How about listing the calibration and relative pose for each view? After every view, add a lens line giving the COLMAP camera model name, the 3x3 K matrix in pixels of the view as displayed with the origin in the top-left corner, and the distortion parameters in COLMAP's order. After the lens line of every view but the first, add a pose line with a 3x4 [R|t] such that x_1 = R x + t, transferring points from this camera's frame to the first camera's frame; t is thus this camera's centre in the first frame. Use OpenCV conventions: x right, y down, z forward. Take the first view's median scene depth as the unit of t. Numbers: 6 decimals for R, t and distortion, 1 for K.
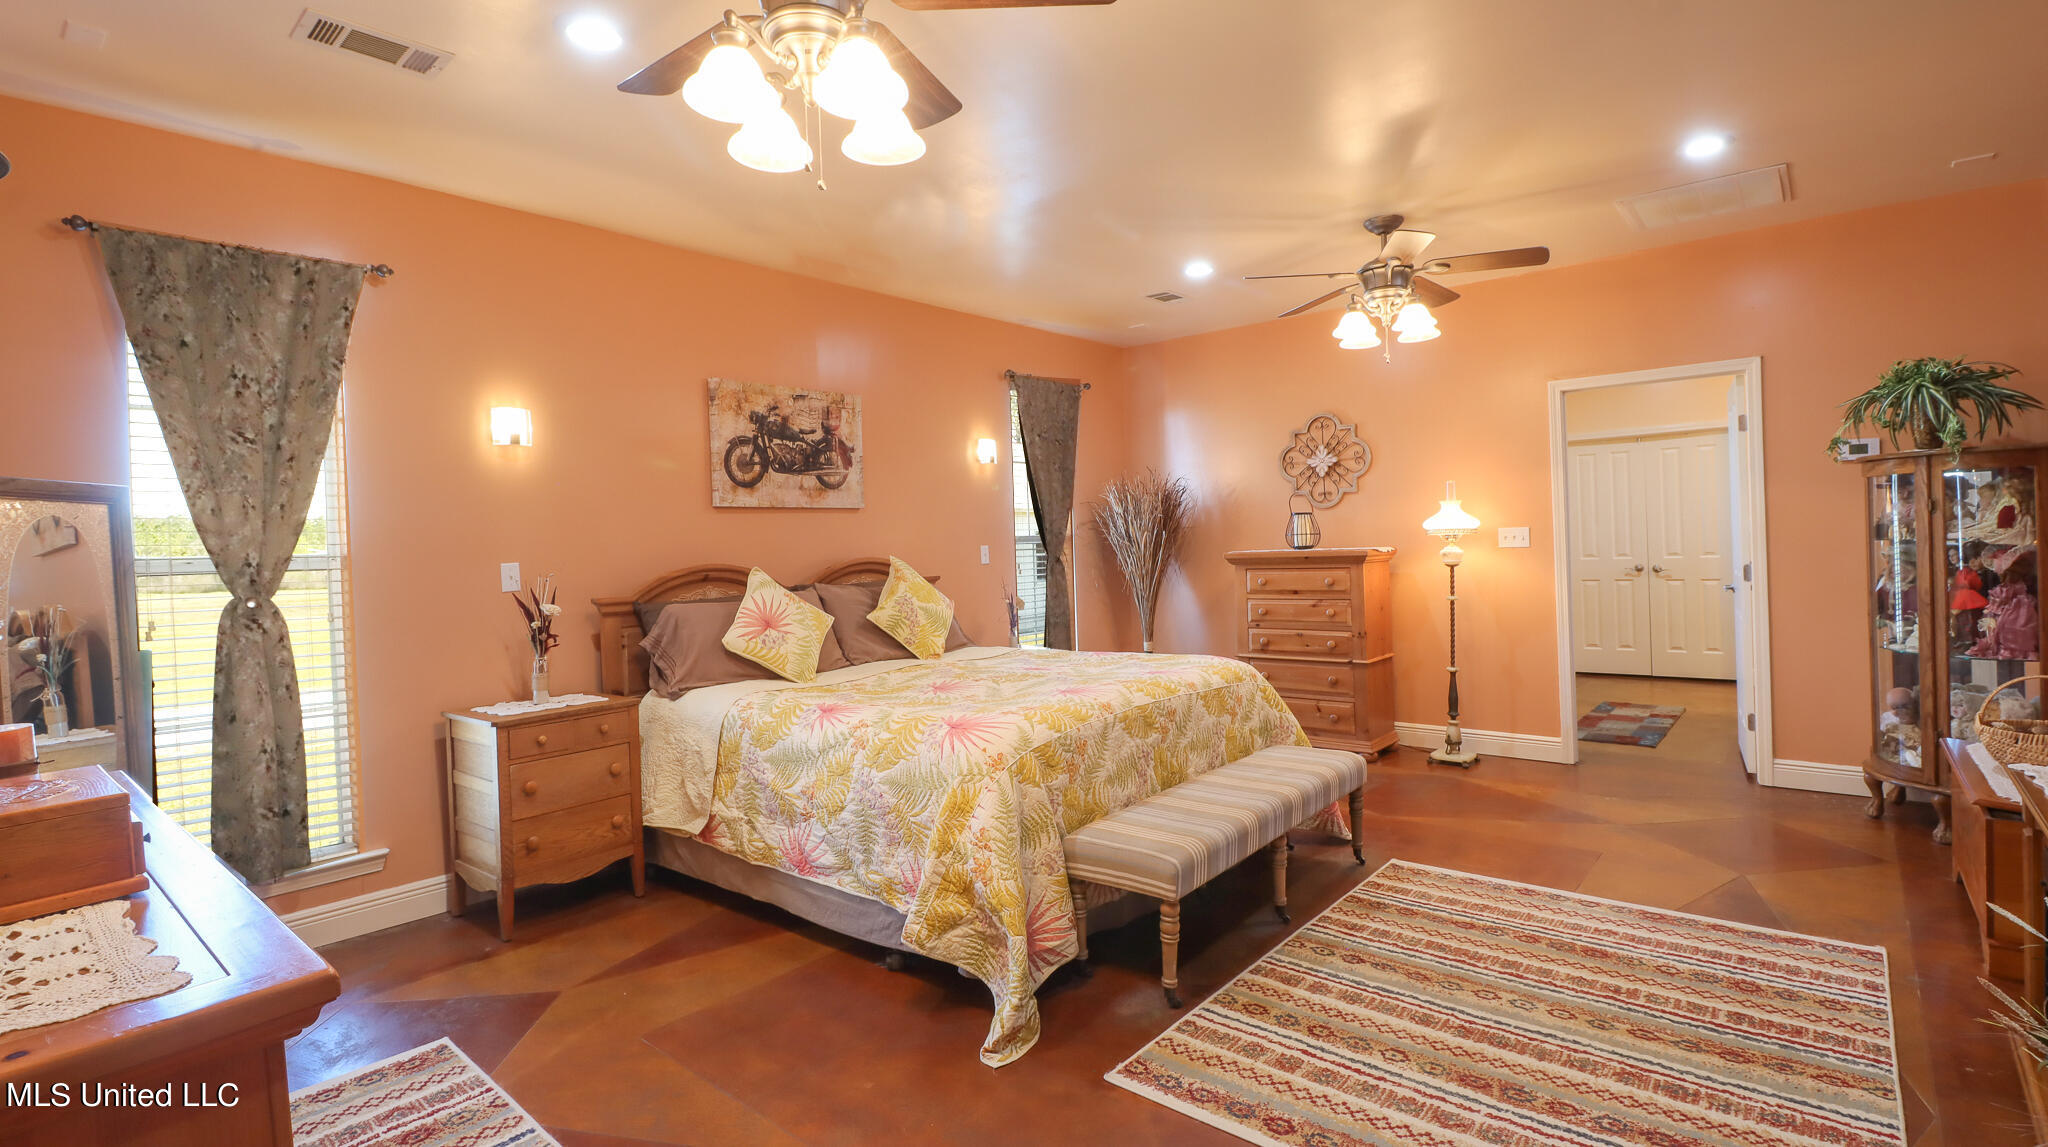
lens RADIAL K [[955.2, 0, 1019.4], [0, 955.2, 566.4], [0, 0, 1]] dist [0.000713, -0.001146]
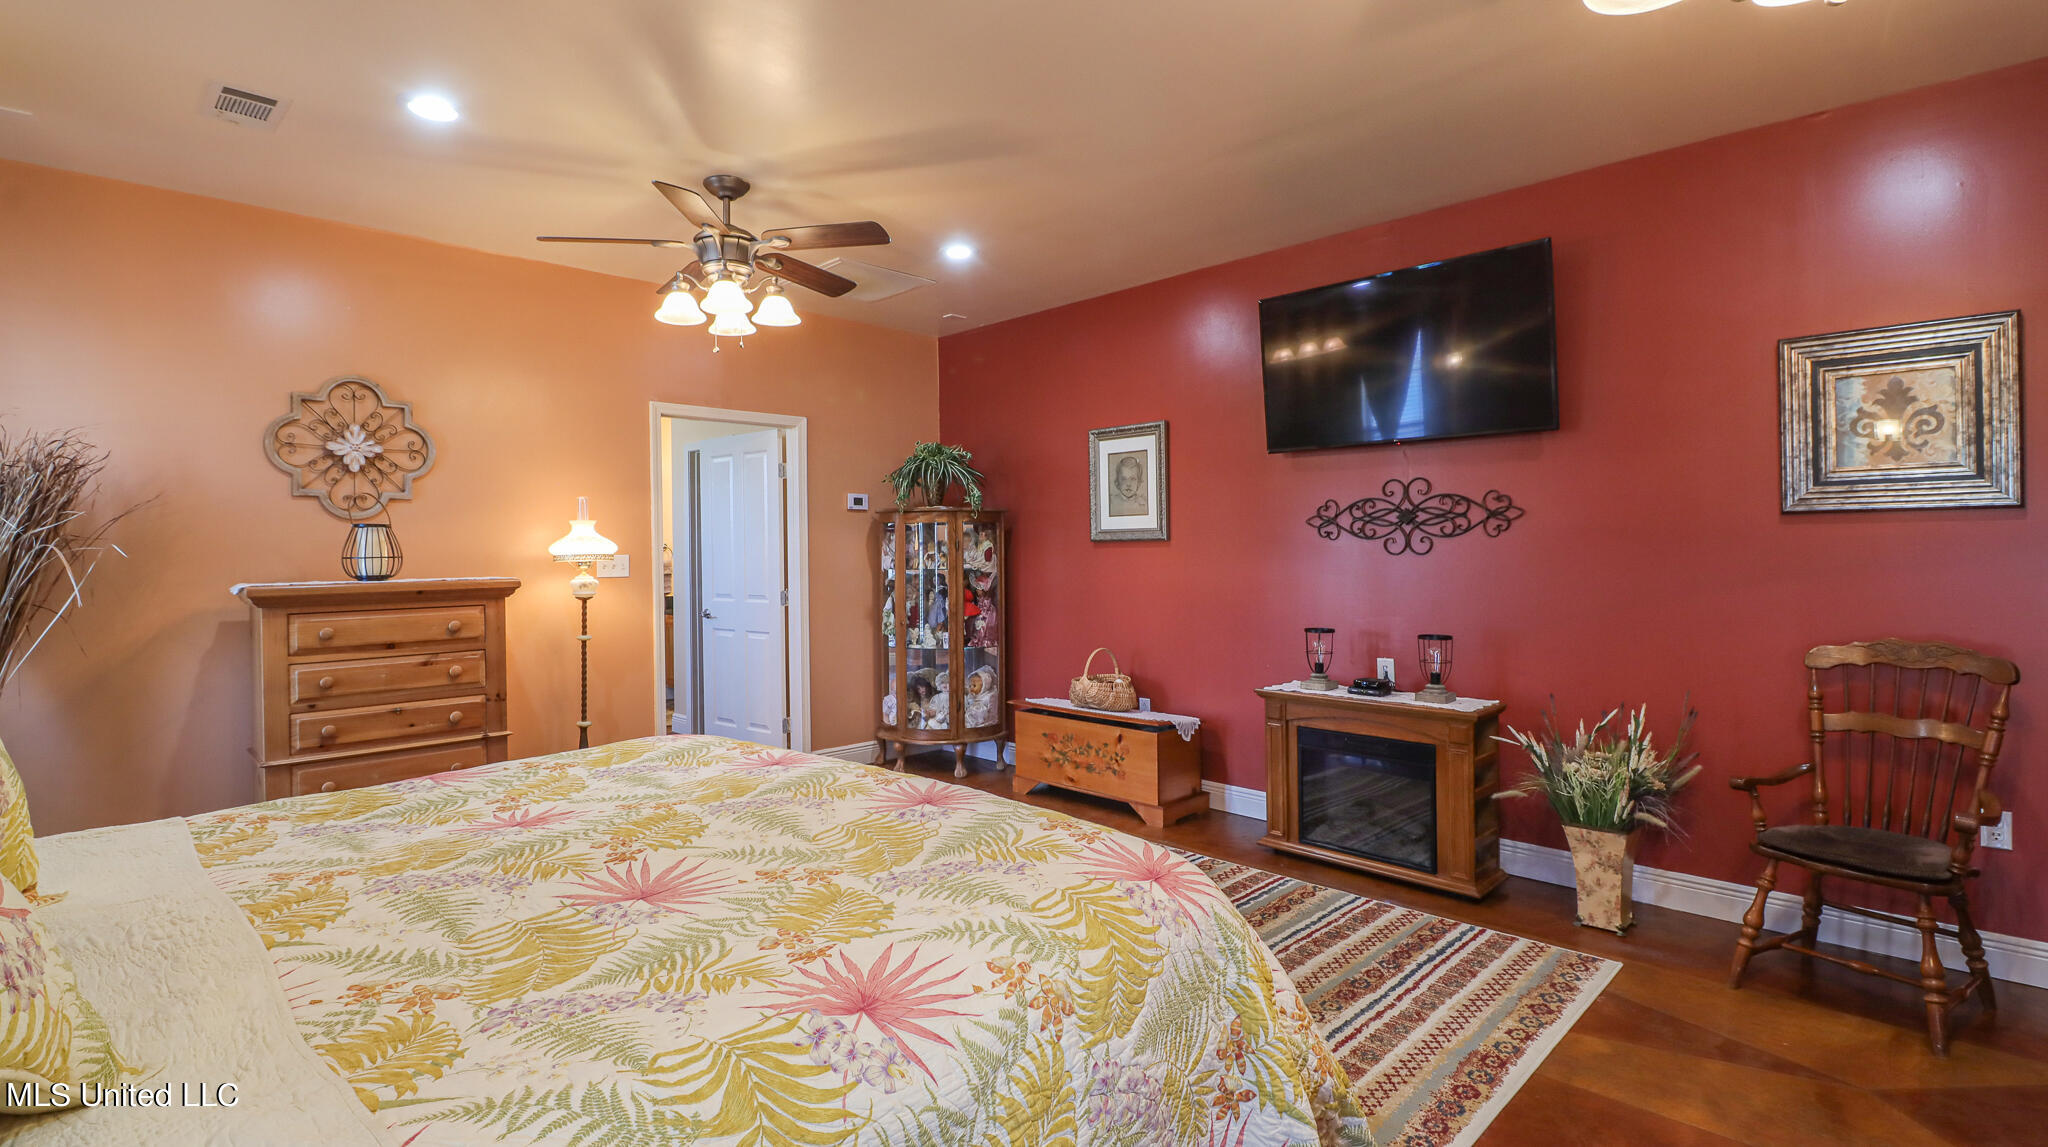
lens RADIAL K [[955.2, 0, 1019.7], [0, 955.2, 560.3], [0, 0, 1]] dist [0.000713, -0.001146]
pose [[0.090989, 0.021582, 0.995618, -0.340496], [0.031610, 0.999199, -0.024548, -0.001845], [-0.995350, 0.033706, 0.090234, 0.547157]]
